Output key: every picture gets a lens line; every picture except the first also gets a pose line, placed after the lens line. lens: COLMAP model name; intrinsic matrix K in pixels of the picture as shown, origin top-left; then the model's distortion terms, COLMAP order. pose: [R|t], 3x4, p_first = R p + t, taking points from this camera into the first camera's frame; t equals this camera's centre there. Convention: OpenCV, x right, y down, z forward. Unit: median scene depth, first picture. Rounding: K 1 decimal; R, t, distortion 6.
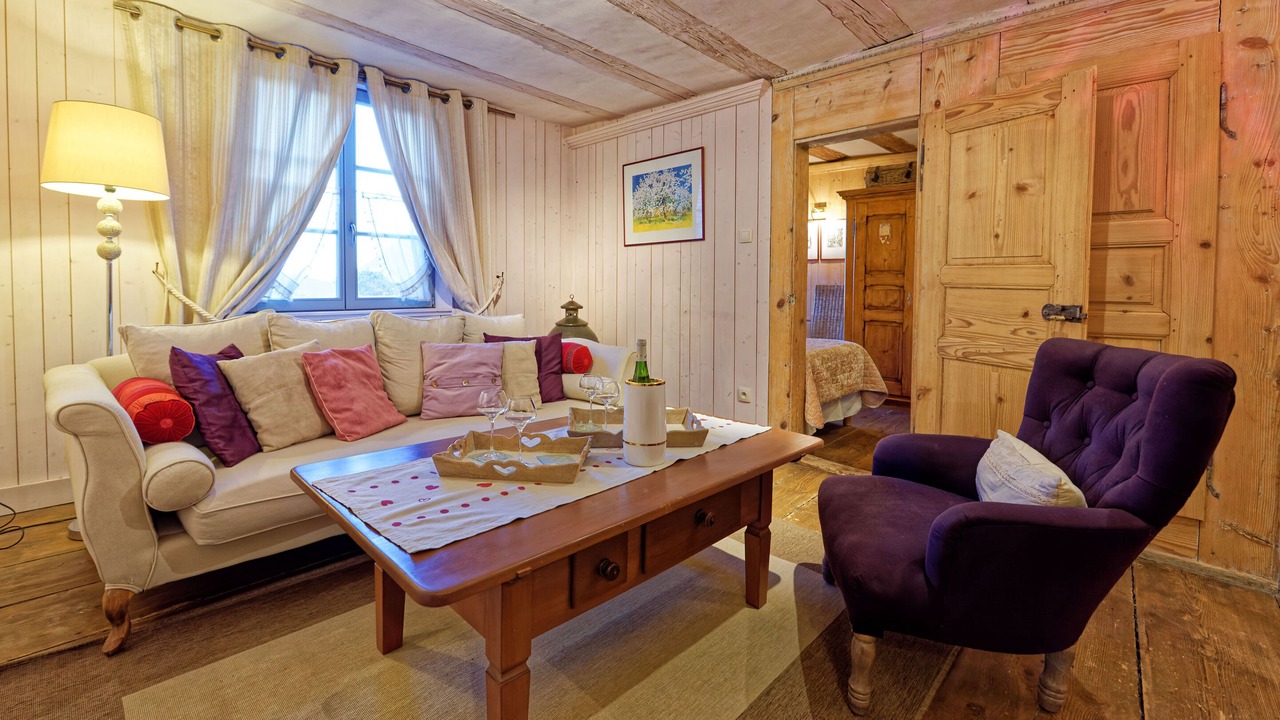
lens RADIAL K [[553.5, 0, 643.2], [0, 553.5, 299.5], [0, 0, 1]] dist [-0.001925, -0.000034]
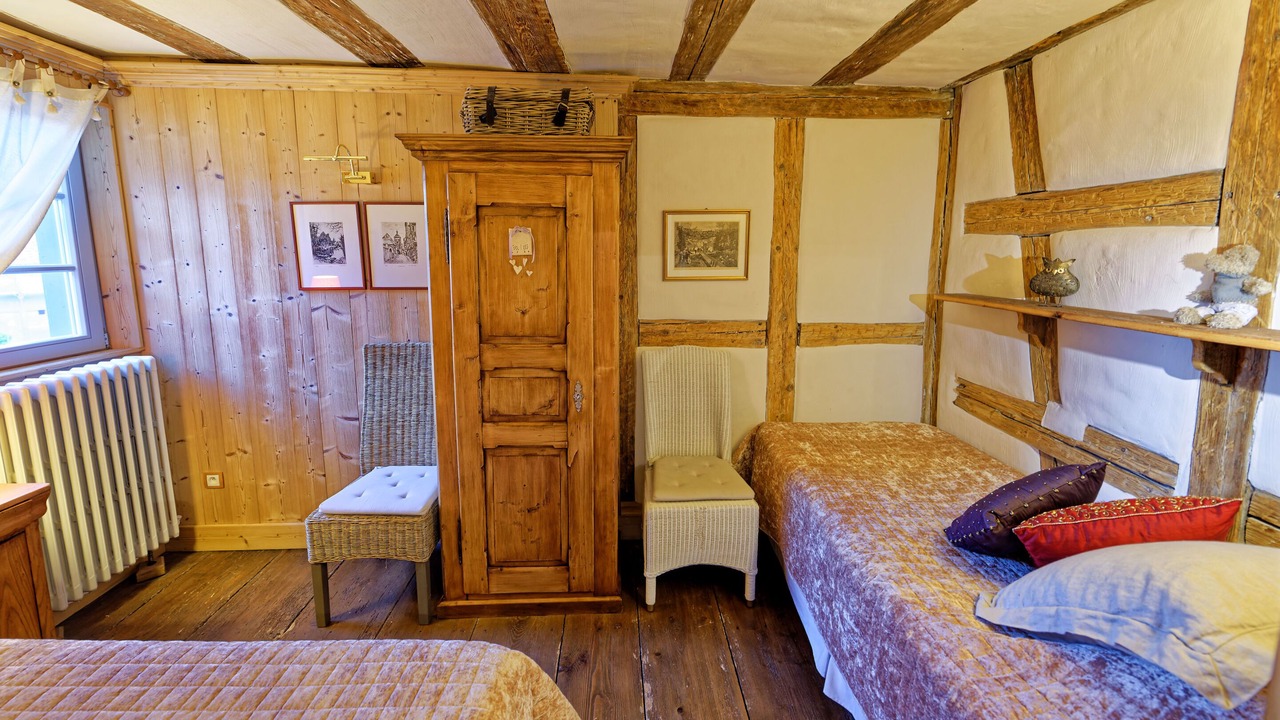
lens RADIAL K [[500.0, 0, 636.2], [0, 500.0, 312.3], [0, 0, 1]] dist [-0.000914, -0.000894]
pose [[0.716999, -0.092977, 0.690845, 0.226561], [0.017298, 0.993133, 0.115708, -0.113974], [-0.696859, -0.071012, 0.713684, 0.652368]]
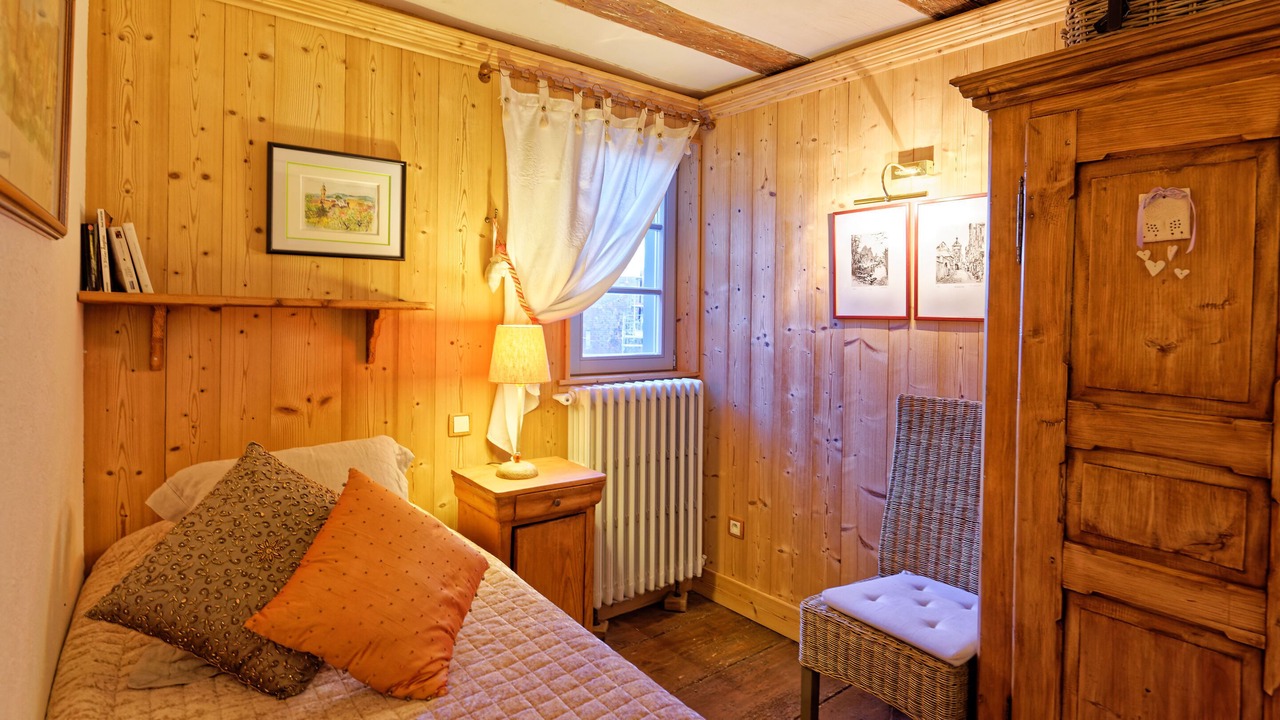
lens RADIAL K [[657.2, 0, 643.2], [0, 657.2, 317.7], [0, 0, 1]] dist [-0.004181, 0.001429]
pose [[0.985980, 0.009724, -0.166580, 0.266944], [-0.012389, 0.999811, -0.014970, -0.076341], [0.166403, 0.016824, 0.985914, 0.690641]]
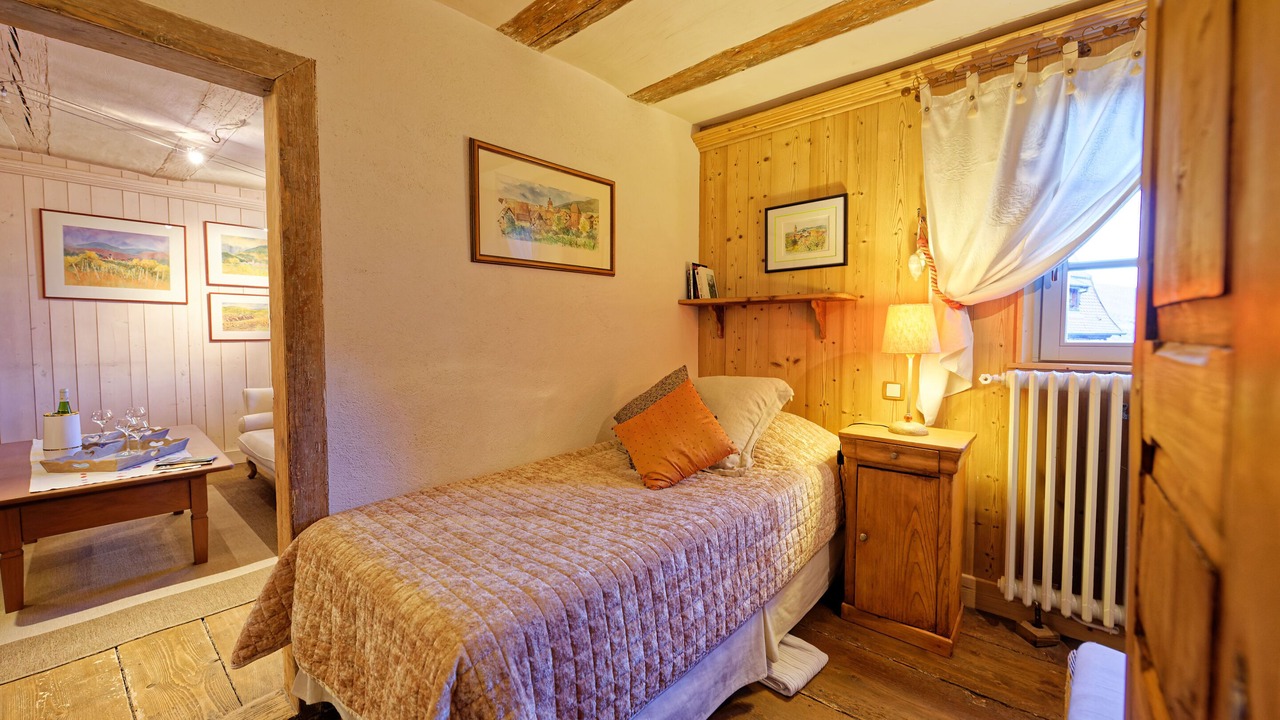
lens RADIAL K [[500.0, 0, 638.6], [0, 500.0, 360.6], [0, 0, 1]] dist [-0.000914, -0.000894]
pose [[0.021473, 0.040280, -0.998958, 0.530618], [-0.025203, 0.998892, 0.039735, -0.039865], [0.999452, 0.024323, 0.022464, 0.923699]]
